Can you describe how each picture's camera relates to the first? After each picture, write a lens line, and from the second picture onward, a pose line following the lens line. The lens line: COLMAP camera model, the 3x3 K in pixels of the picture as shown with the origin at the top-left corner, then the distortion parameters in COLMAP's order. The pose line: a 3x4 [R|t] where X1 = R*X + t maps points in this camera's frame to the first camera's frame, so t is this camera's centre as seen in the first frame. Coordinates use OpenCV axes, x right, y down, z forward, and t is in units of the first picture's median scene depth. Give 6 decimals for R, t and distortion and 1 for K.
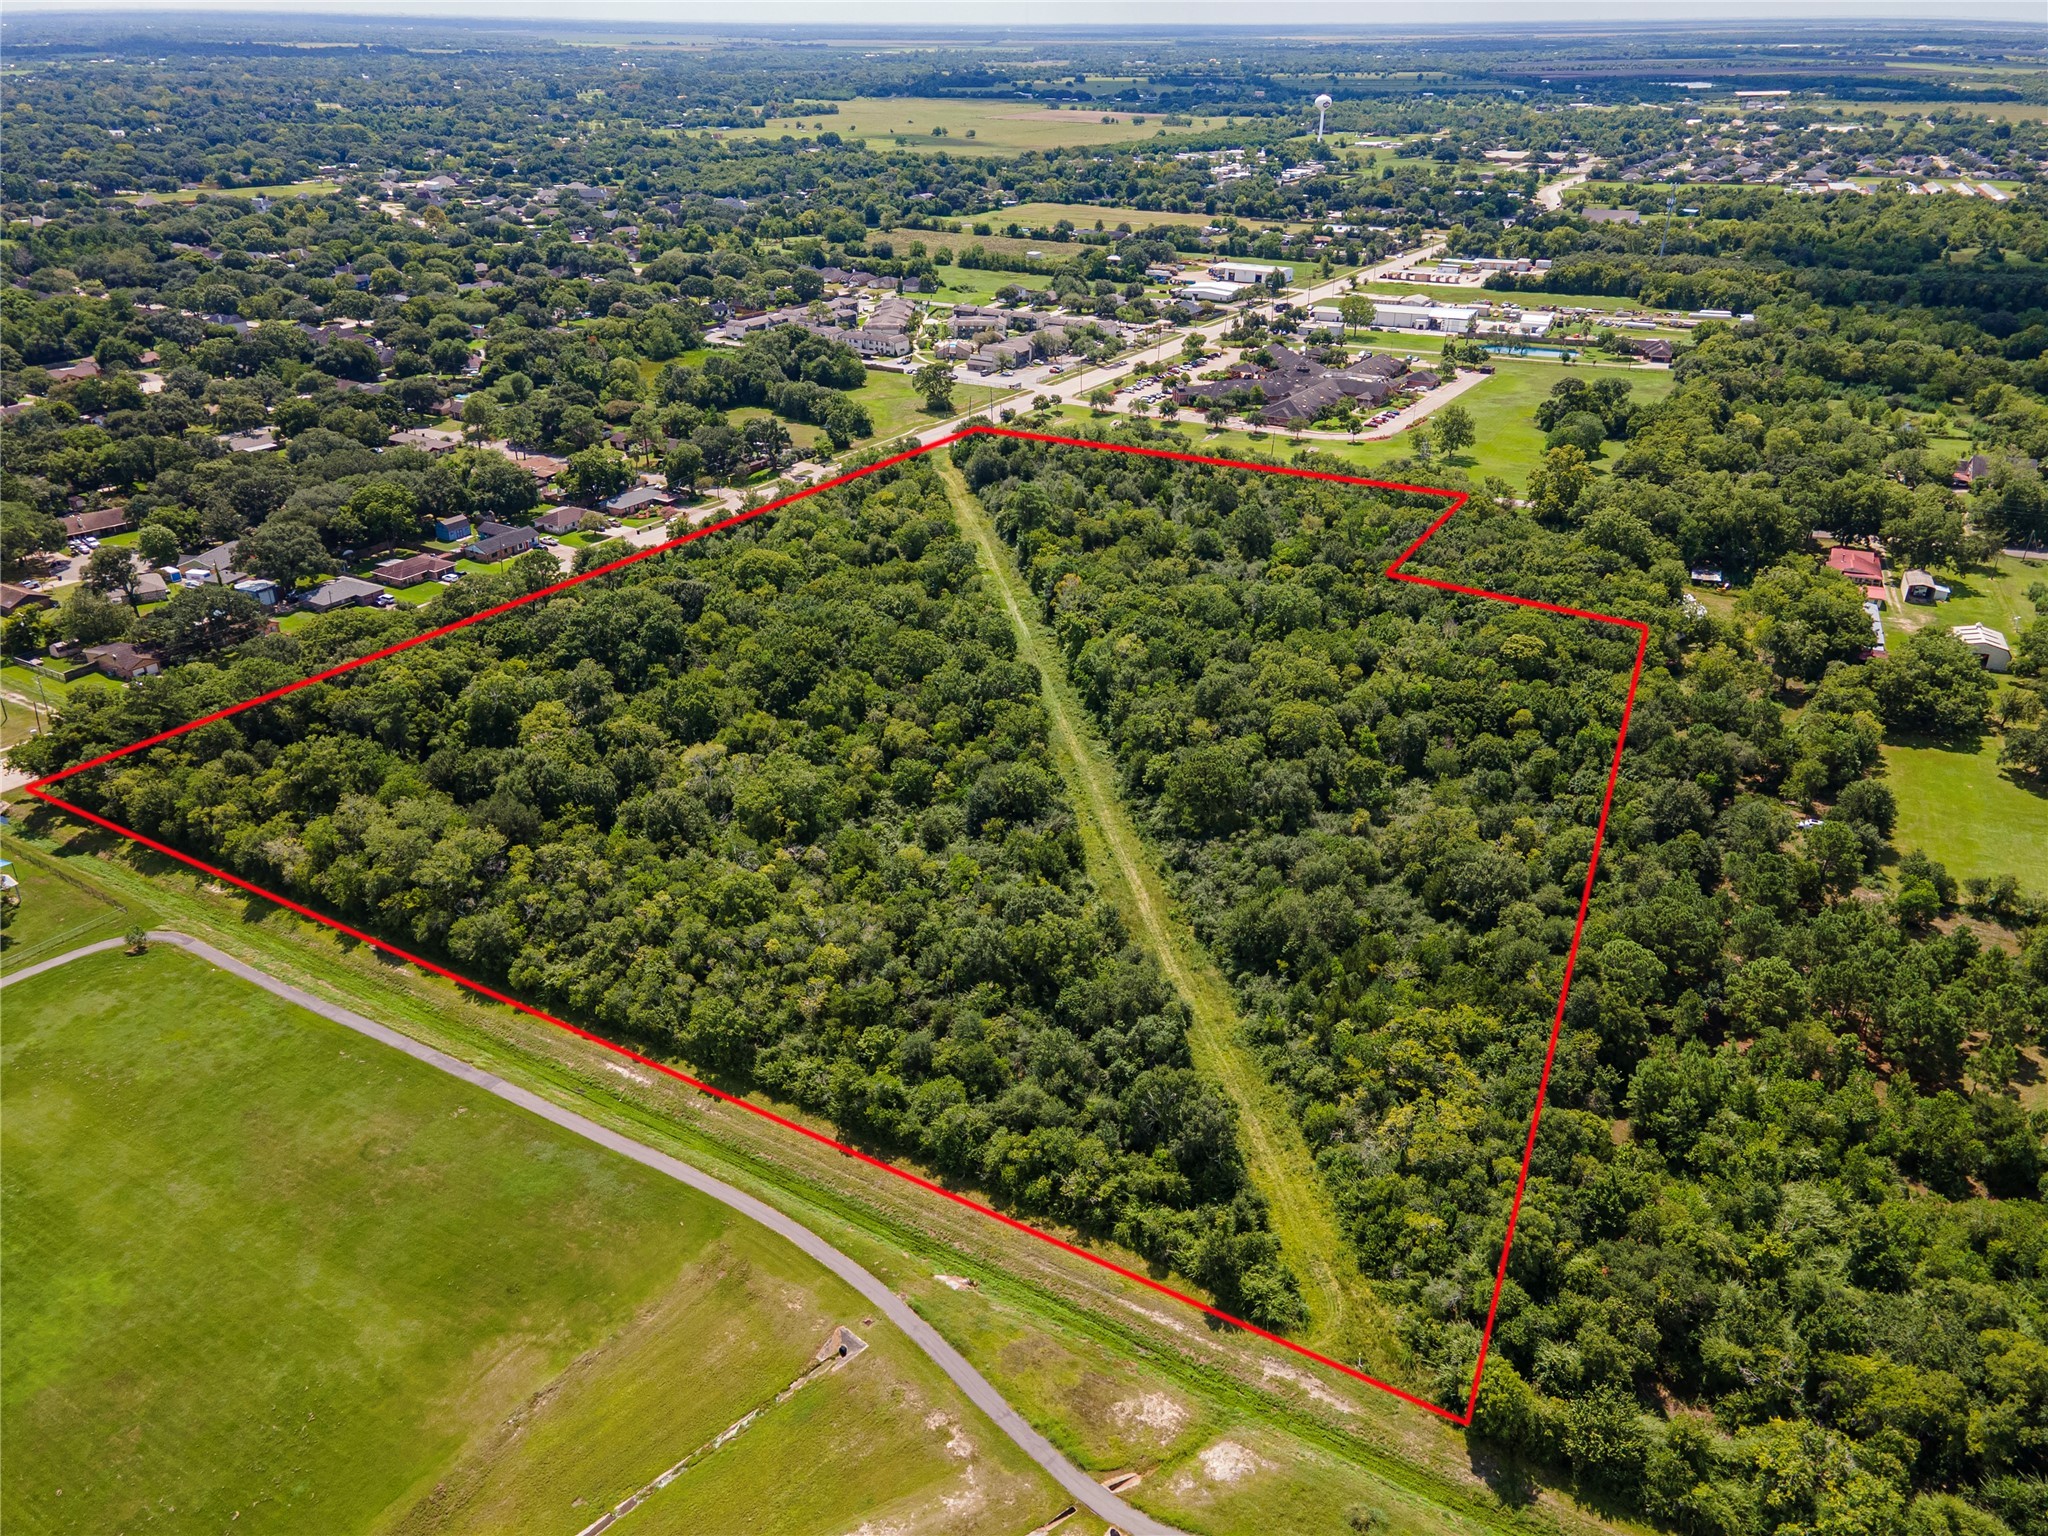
lens RADIAL K [[1461.8, 0, 1014.3], [0, 1461.8, 807.6], [0, 0, 1]] dist [0.014100, 0.054595]
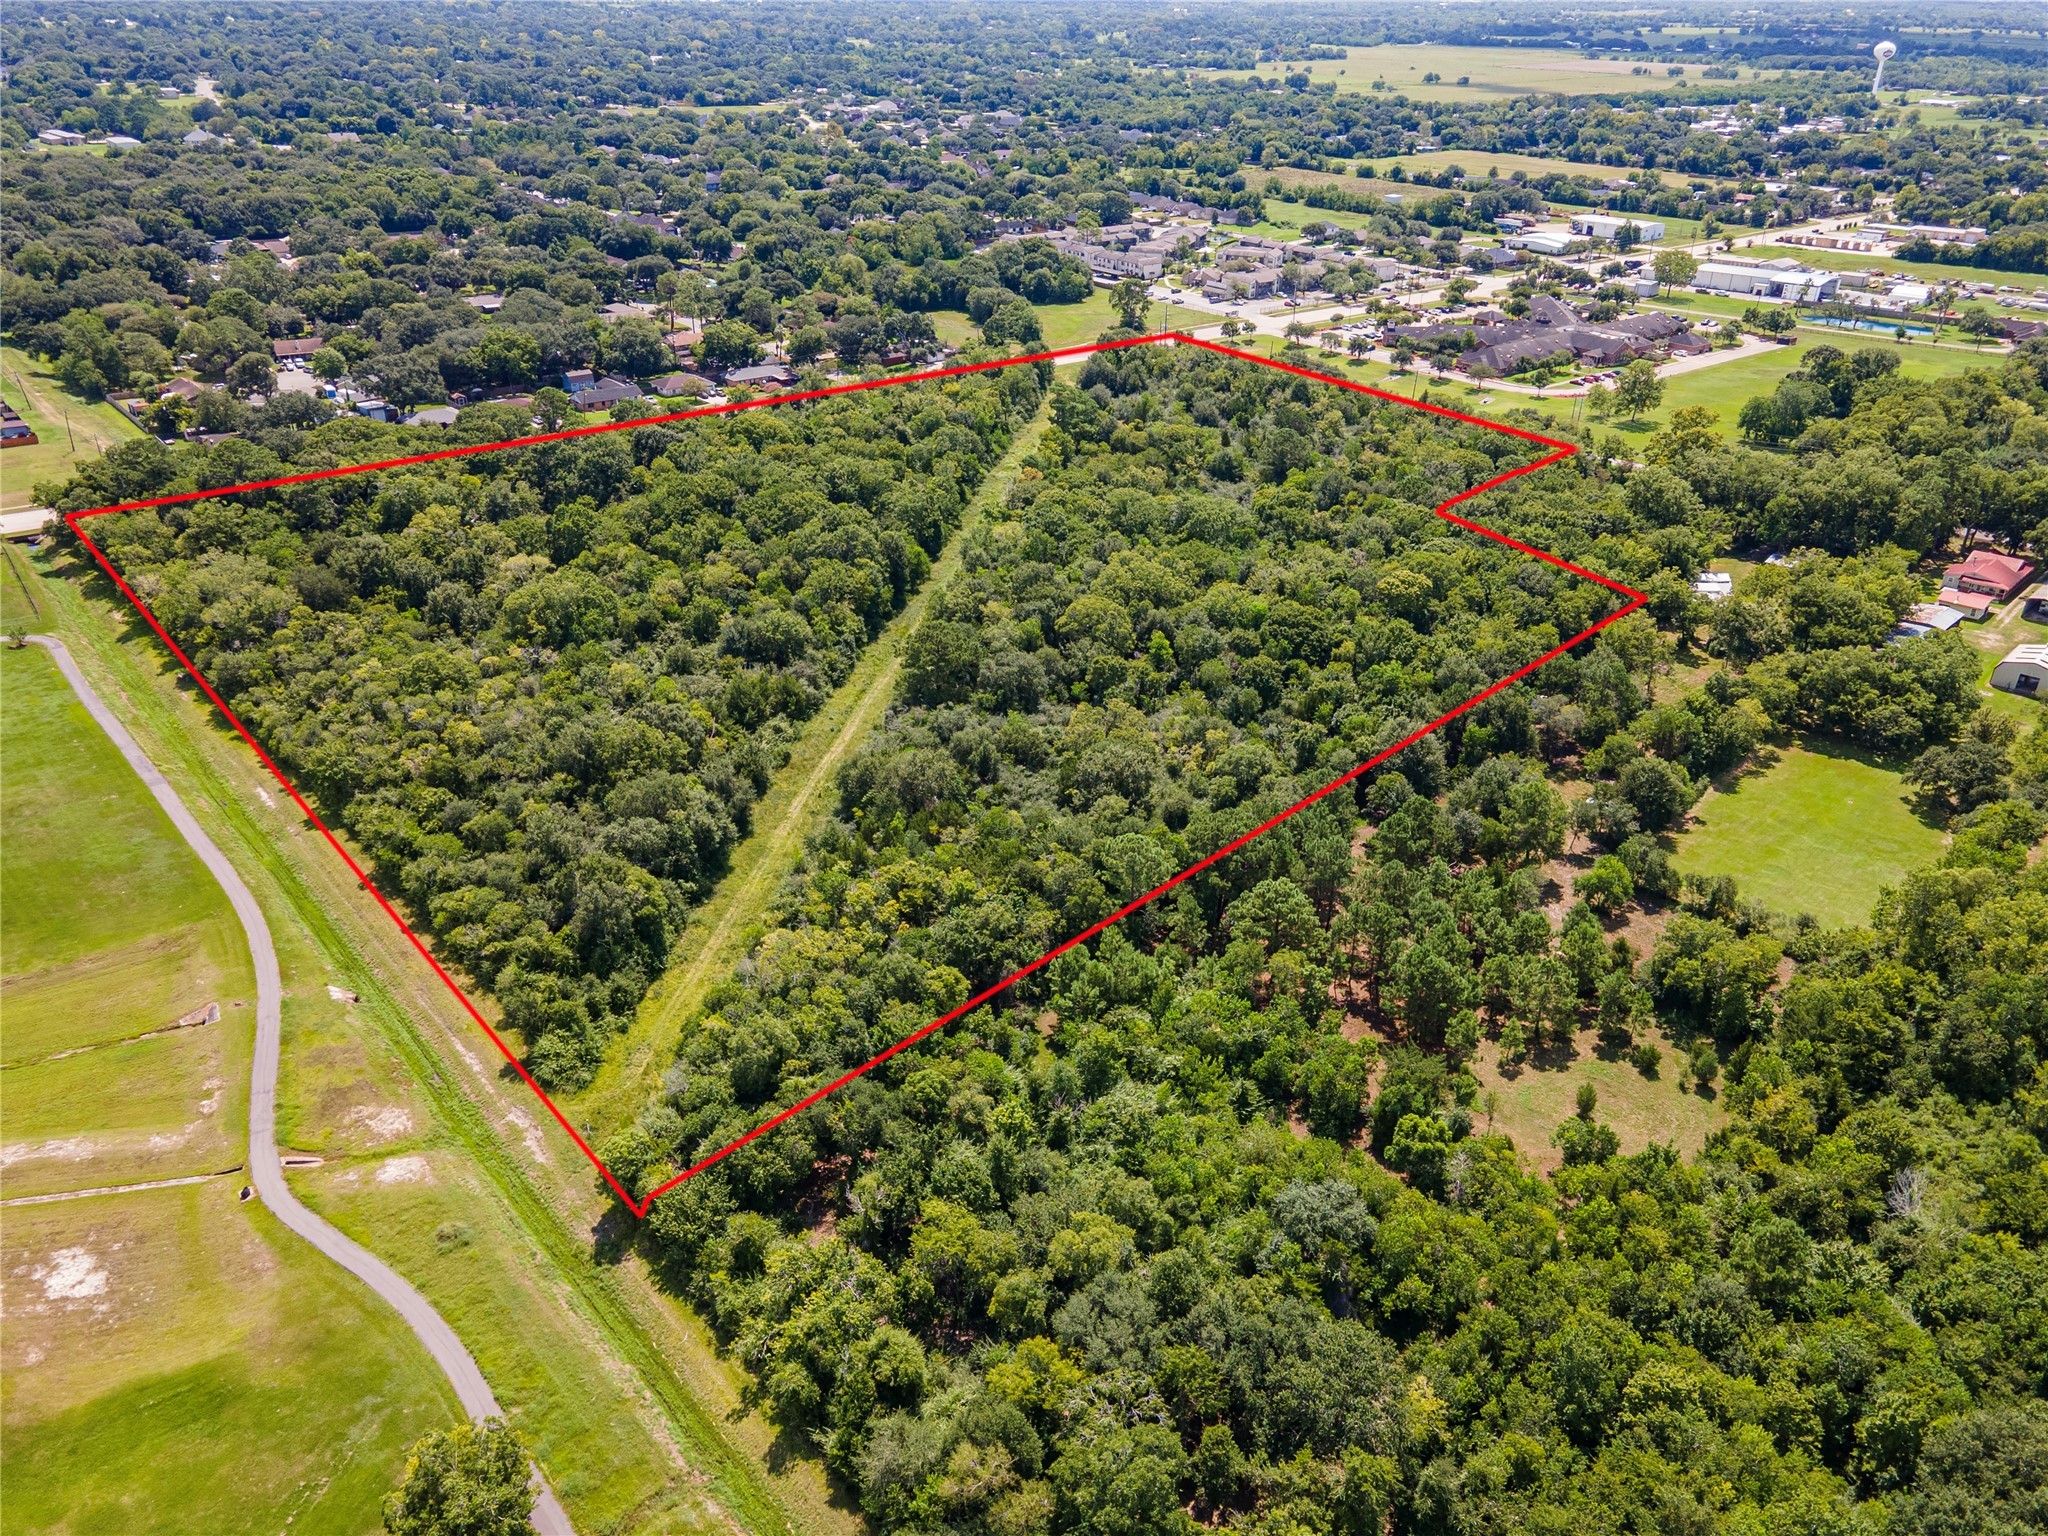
lens RADIAL K [[1461.8, 0, 1014.3], [0, 1461.8, 807.6], [0, 0, 1]] dist [0.014100, 0.054595]
pose [[0.949338, 0.170158, -0.264203, 0.200193], [-0.162548, 0.985404, 0.050570, 0.012378], [0.268952, -0.005063, 0.963140, 0.017524]]
